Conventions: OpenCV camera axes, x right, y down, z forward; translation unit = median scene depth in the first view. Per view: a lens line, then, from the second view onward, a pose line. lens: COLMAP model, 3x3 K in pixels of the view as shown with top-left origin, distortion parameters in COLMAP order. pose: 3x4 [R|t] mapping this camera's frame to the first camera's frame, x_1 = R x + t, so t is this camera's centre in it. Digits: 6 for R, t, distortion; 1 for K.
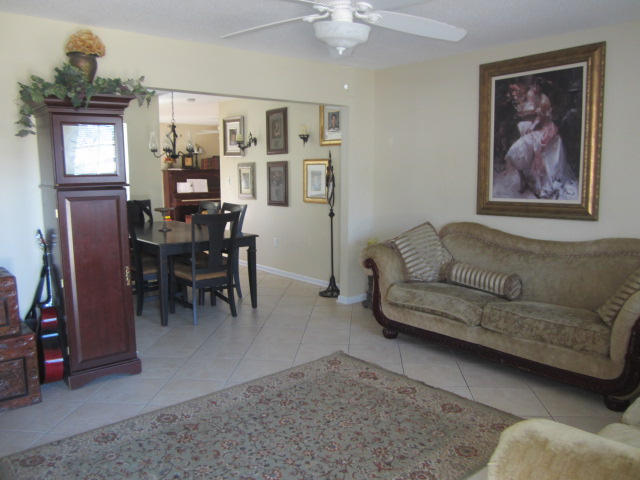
lens RADIAL K [[523.6, 0, 325.0], [0, 523.6, 240.4], [0, 0, 1]] dist [-0.047466, -0.000418]
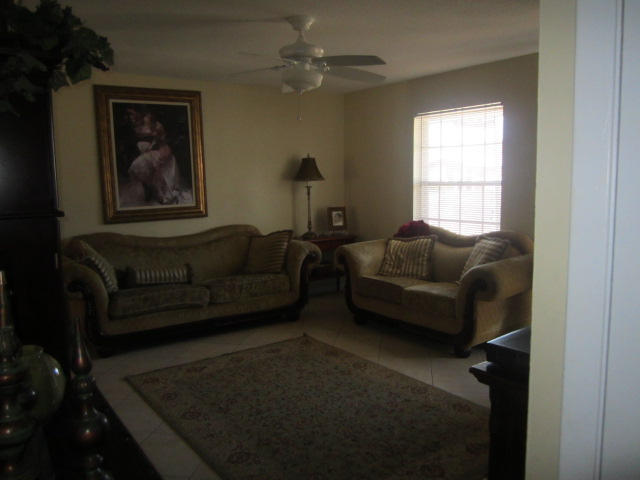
lens RADIAL K [[523.6, 0, 325.0], [0, 523.6, 240.4], [0, 0, 1]] dist [-0.047466, -0.000418]
pose [[0.070485, -0.114506, 0.990919, -0.578225], [0.143993, 0.984153, 0.103482, -0.049381], [-0.987065, 0.135391, 0.085857, 0.368787]]
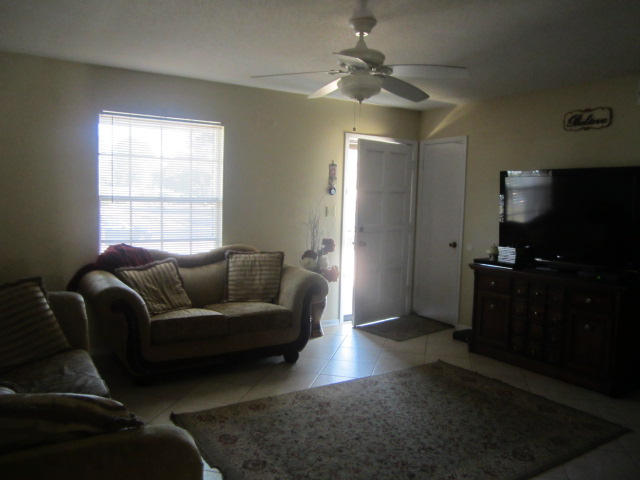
lens RADIAL K [[523.6, 0, 325.0], [0, 523.6, 240.4], [0, 0, 1]] dist [-0.047466, -0.000418]
pose [[-0.989576, -0.027934, 0.141278, -0.032264], [0.003134, 0.976598, 0.215049, -0.130153], [-0.143979, 0.213250, -0.966331, 0.961698]]
